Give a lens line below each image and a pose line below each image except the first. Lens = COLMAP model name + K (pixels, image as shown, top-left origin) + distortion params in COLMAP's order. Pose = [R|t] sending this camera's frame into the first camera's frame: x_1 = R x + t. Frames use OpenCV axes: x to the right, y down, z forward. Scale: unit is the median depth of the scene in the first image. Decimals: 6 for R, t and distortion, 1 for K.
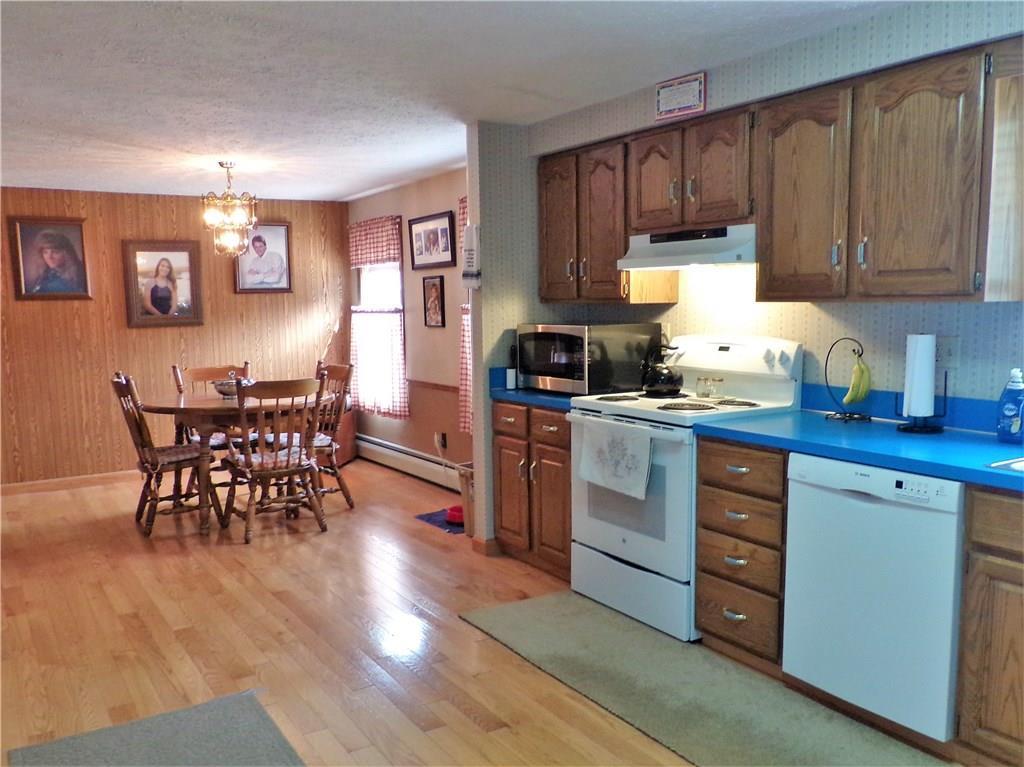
lens RADIAL K [[783.6, 0, 512.0], [0, 783.6, 383.5], [0, 0, 1]] dist [-0.096677, 0.001258]
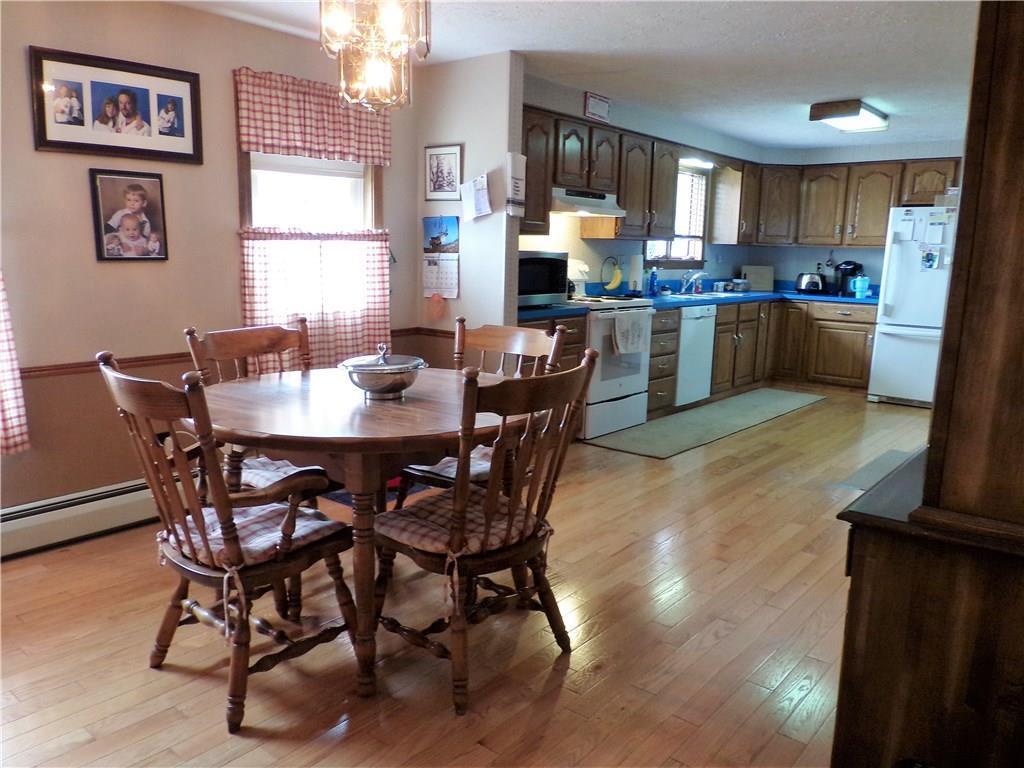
lens RADIAL K [[783.6, 0, 512.0], [0, 783.6, 384.0], [0, 0, 1]] dist [-0.096677, 0.001258]
pose [[-0.280354, -0.155222, 0.947263, -1.184976], [0.080156, 0.979606, 0.184245, -0.104975], [-0.956544, 0.127583, -0.262195, 1.459708]]
